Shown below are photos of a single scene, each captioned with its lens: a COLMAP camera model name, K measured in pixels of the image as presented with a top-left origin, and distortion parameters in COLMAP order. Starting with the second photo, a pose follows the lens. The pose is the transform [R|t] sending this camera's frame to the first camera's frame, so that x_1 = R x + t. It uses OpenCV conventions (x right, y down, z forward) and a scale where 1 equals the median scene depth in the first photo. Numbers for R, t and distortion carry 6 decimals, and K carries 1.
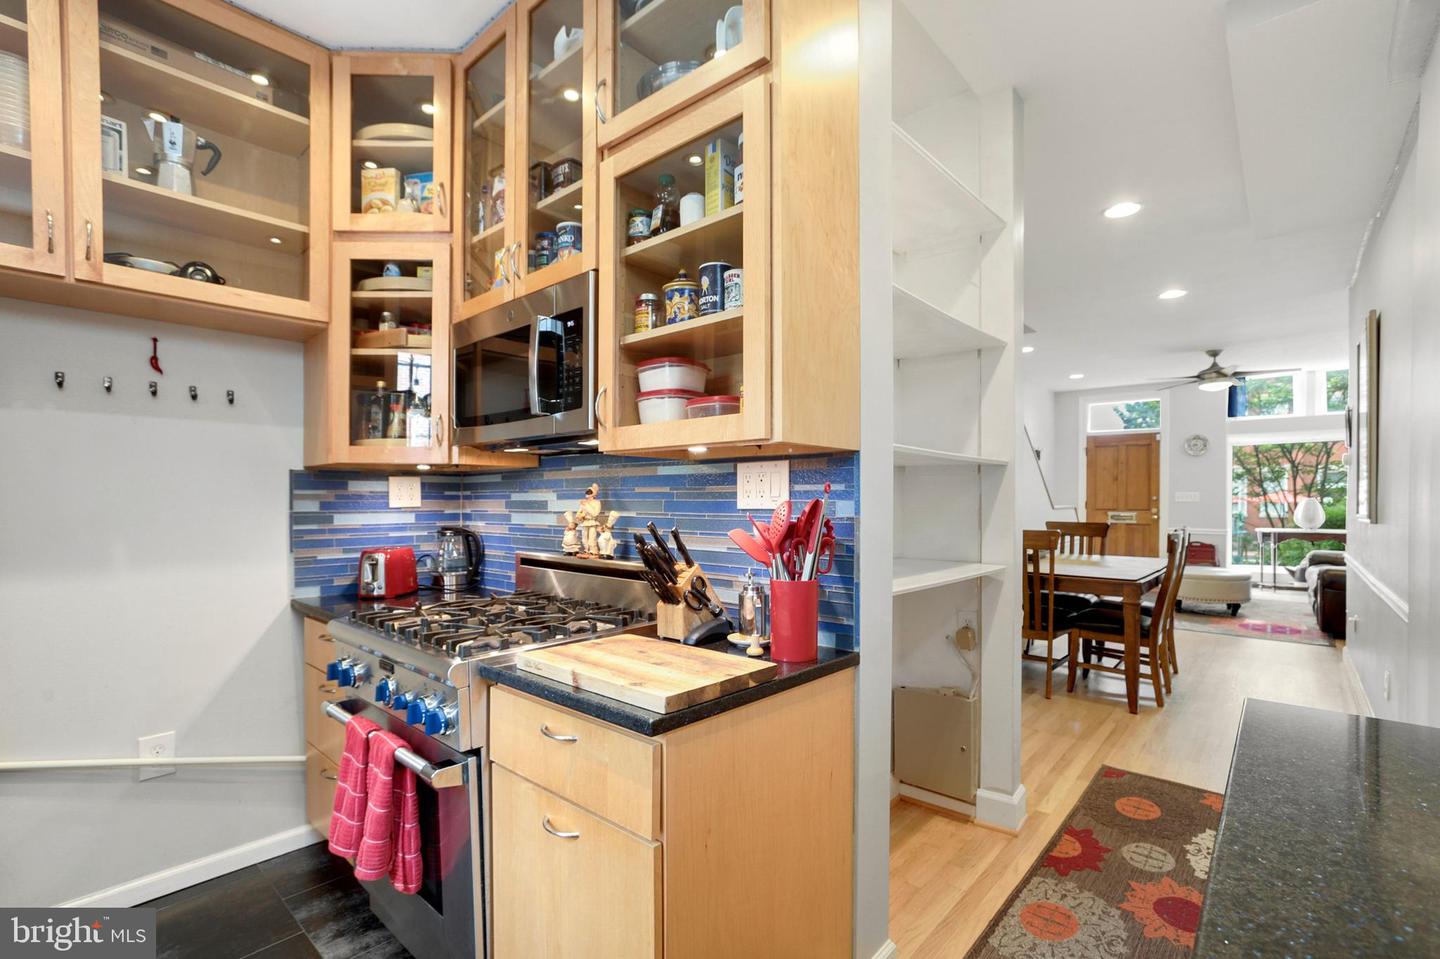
lens RADIAL K [[647.0, 0, 743.5], [0, 647.0, 497.7], [0, 0, 1]] dist [-0.000201, 0.000265]
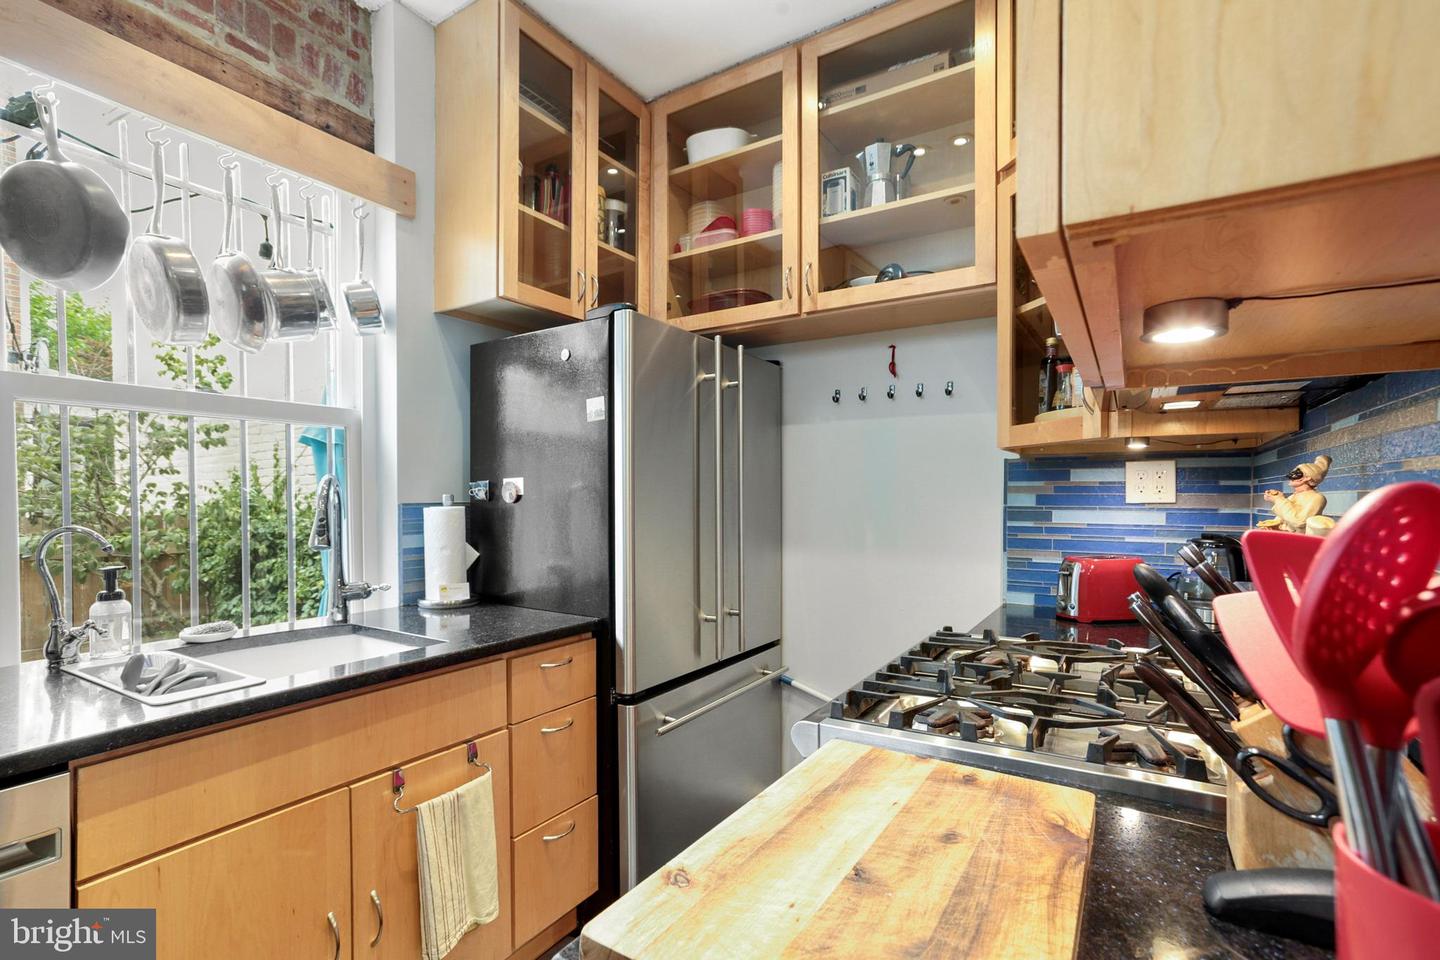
lens RADIAL K [[673.4, 0, 725.4], [0, 673.4, 495.3], [0, 0, 1]] dist [-0.030932, 0.000449]
pose [[0.157345, 0.000833, -0.987543, 0.153370], [-0.000987, 0.999999, 0.000687, 0.006845], [0.987543, 0.000866, 0.157346, 0.471956]]
